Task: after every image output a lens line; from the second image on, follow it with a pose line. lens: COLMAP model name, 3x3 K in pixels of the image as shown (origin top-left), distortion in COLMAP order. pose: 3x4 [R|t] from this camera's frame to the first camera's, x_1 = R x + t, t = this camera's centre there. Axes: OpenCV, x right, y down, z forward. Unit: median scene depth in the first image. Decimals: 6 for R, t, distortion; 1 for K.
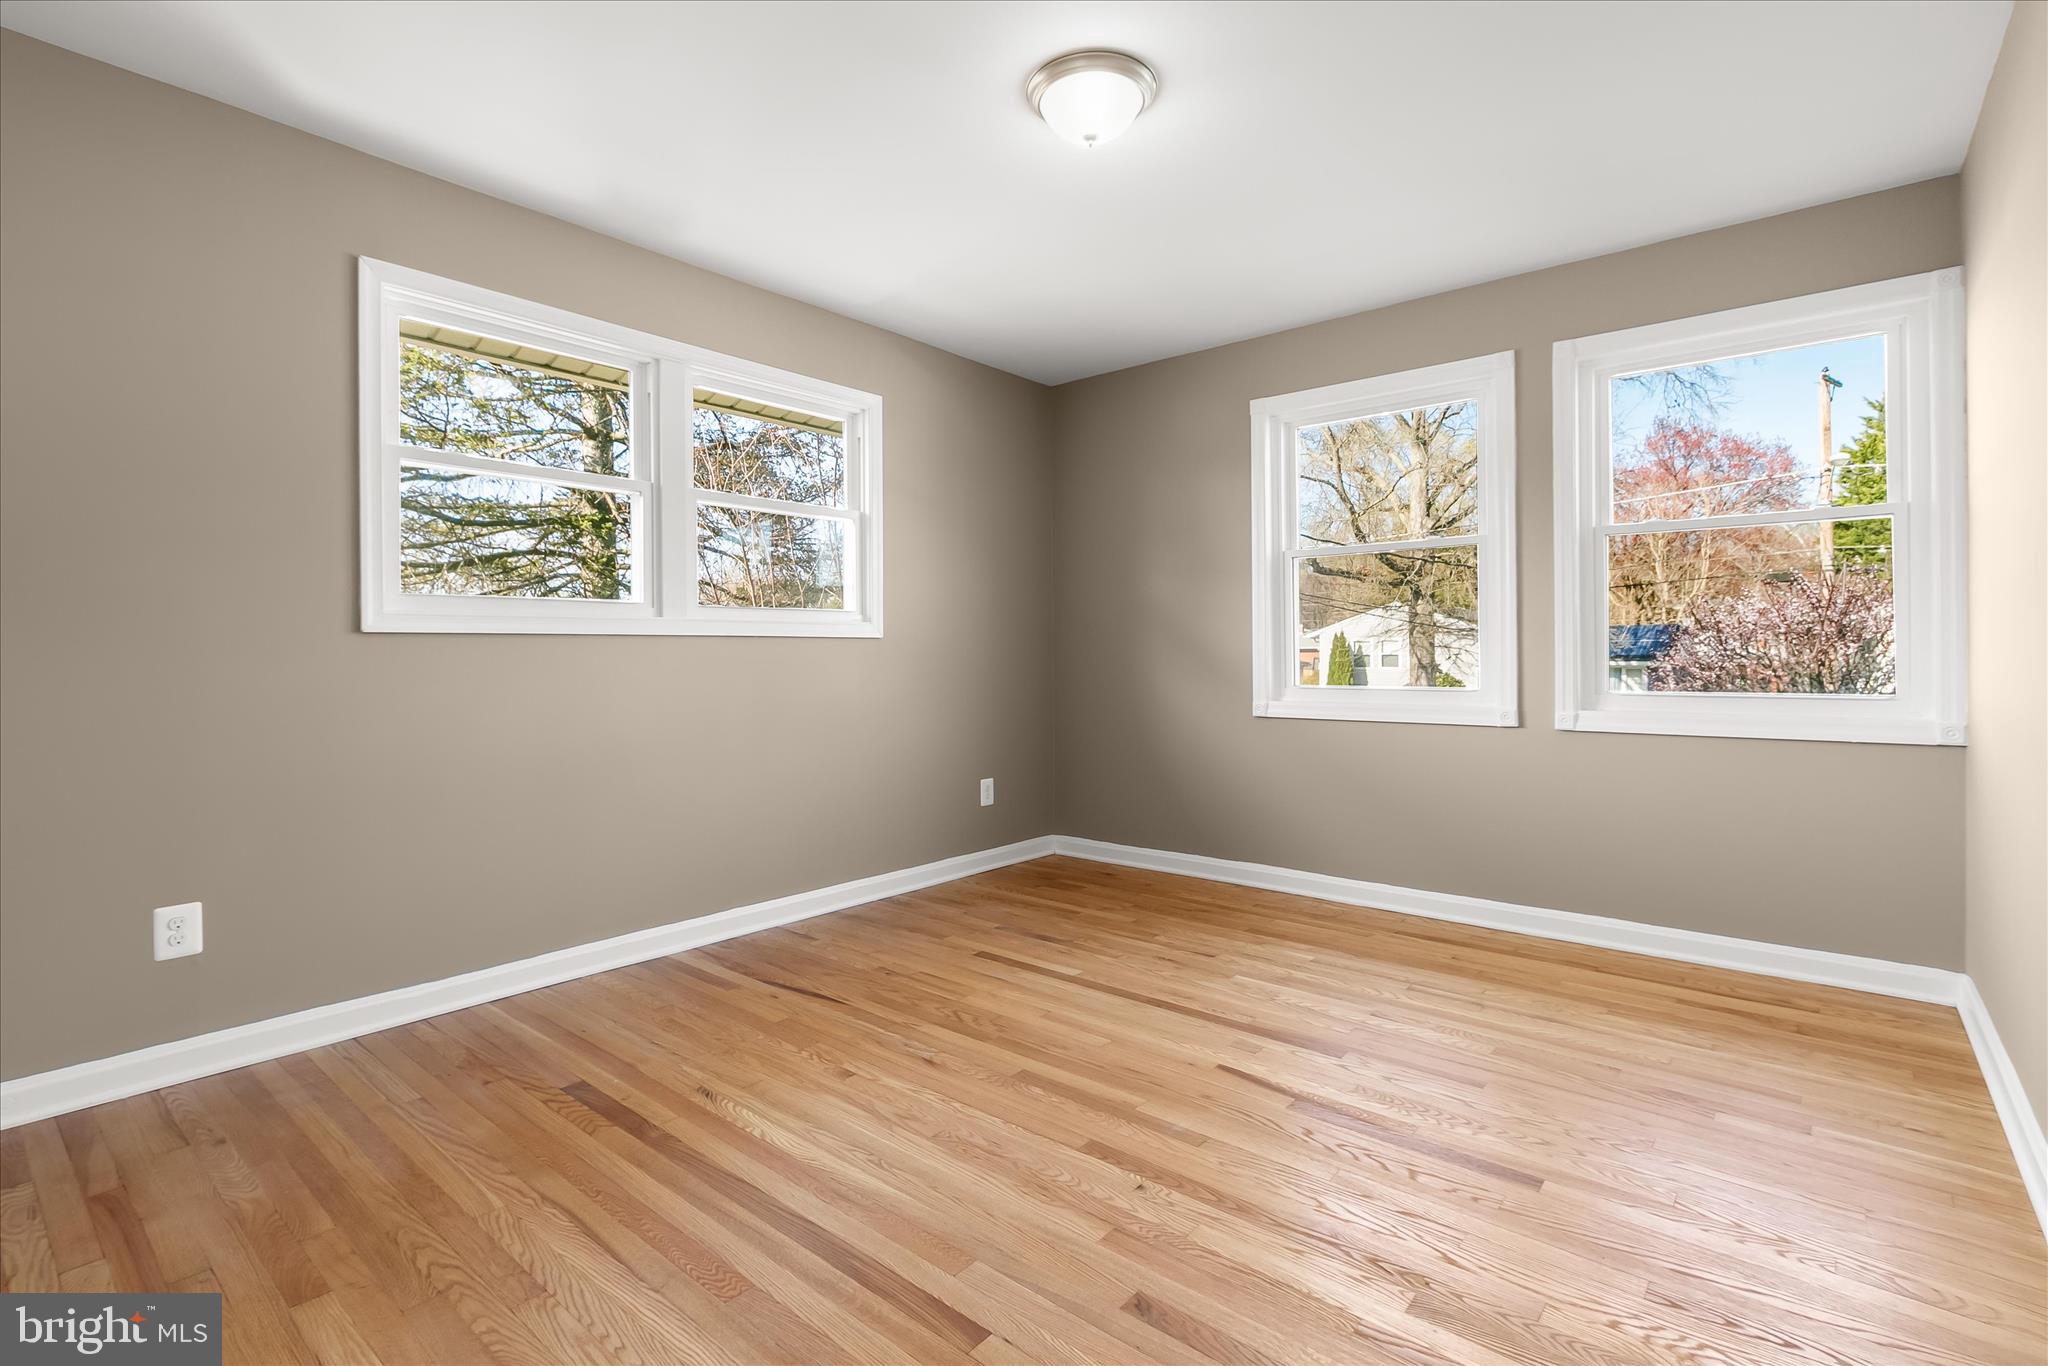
lens RADIAL K [[950.6, 0, 1020.5], [0, 950.6, 667.8], [0, 0, 1]] dist [0.003827, -0.000849]
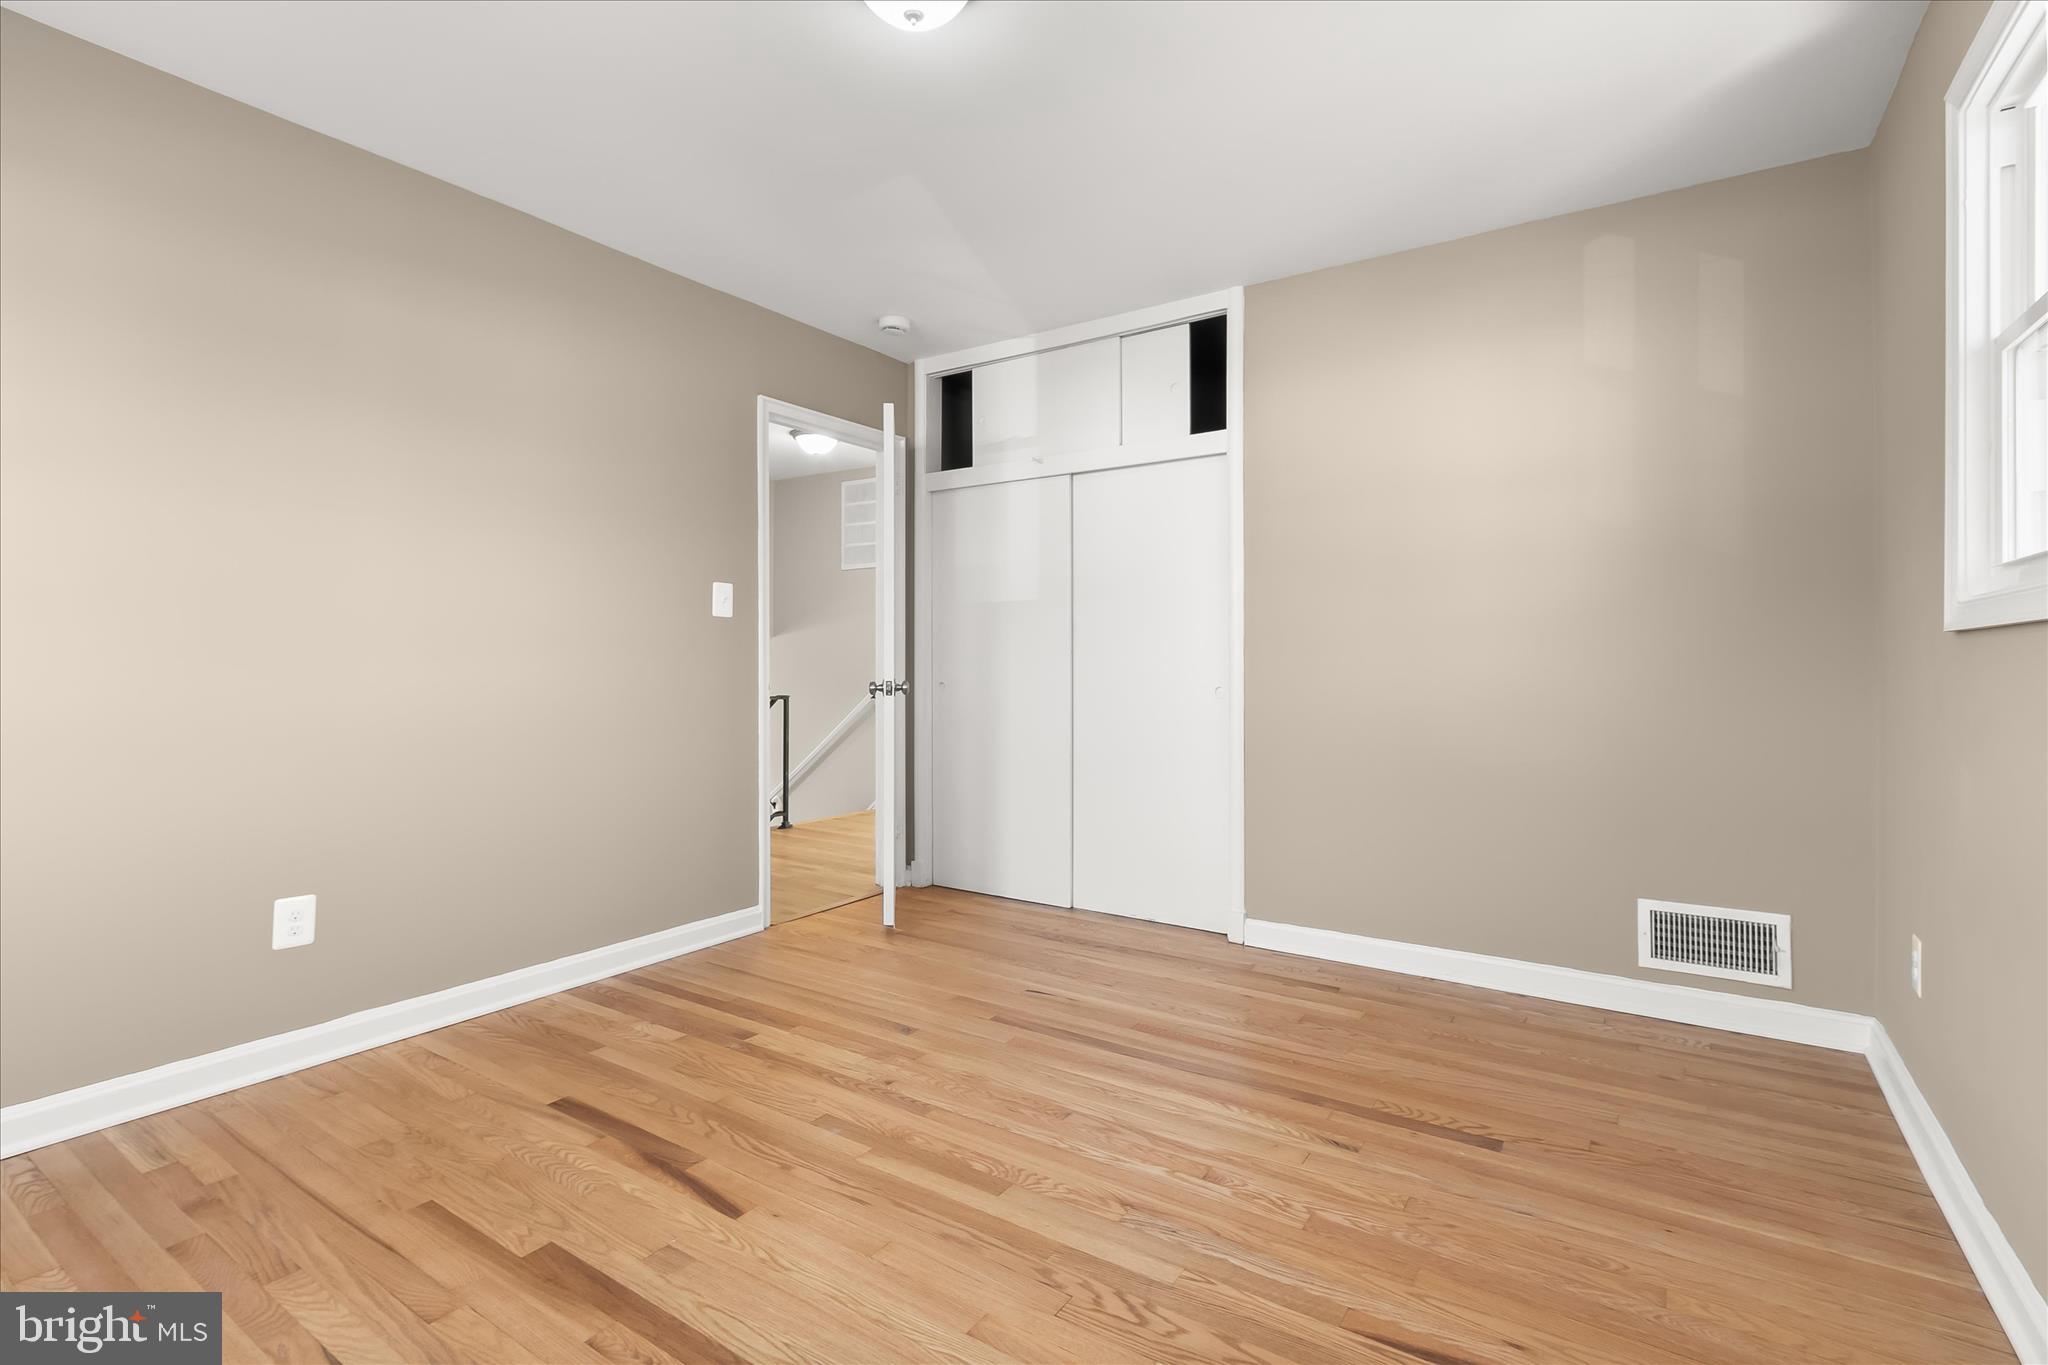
lens RADIAL K [[950.6, 0, 1025.8], [0, 950.6, 670.1], [0, 0, 1]] dist [0.003827, -0.000849]
pose [[-0.993752, 0.000968, -0.111604, 0.070774], [-0.000769, 0.999879, 0.015520, -0.022790], [0.111605, 0.015509, -0.993632, 1.863270]]
